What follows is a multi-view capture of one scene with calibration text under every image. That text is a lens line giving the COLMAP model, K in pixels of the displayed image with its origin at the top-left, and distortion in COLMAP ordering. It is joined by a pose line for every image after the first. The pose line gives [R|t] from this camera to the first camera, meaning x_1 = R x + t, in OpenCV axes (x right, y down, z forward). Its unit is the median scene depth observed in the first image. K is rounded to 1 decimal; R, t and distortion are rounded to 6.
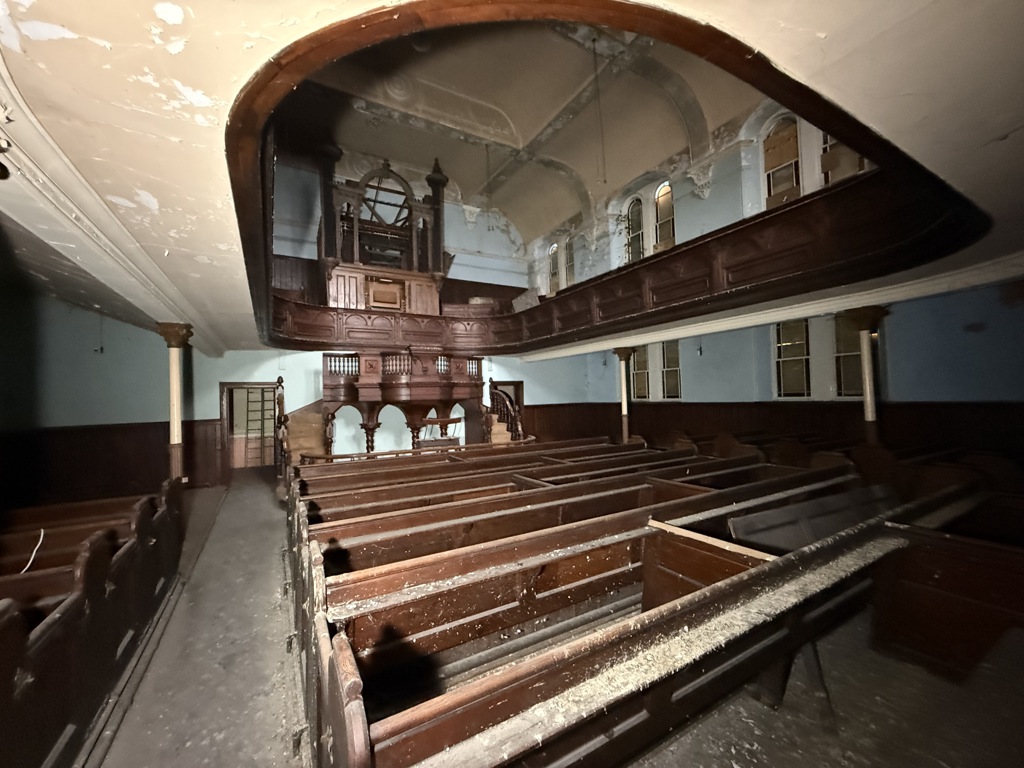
lens RADIAL K [[409.4, 0, 510.7], [0, 409.4, 380.8], [0, 0, 1]] dist [0.001157, 0.000499]
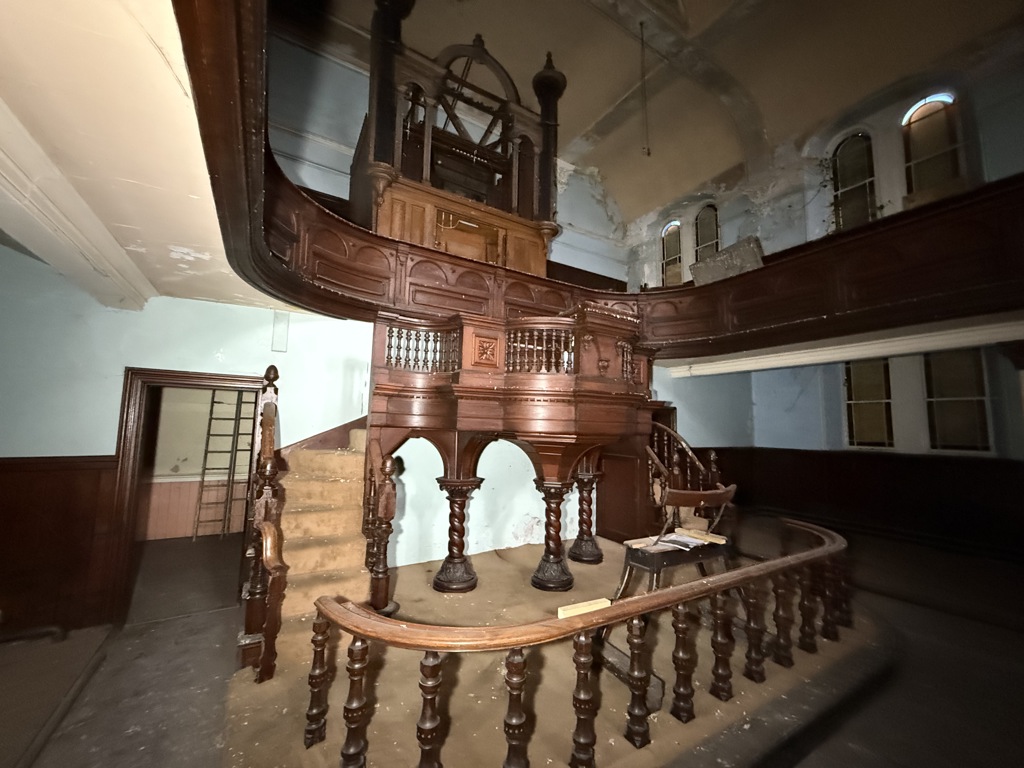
lens RADIAL K [[409.3, 0, 512.0], [0, 409.3, 384.0], [0, 0, 1]] dist [0.000339, 0.000132]
pose [[0.998500, 0.051690, 0.018036, -0.231888], [-0.050267, 0.996136, -0.072014, 0.022233], [-0.021689, 0.070999, 0.997241, 0.413253]]
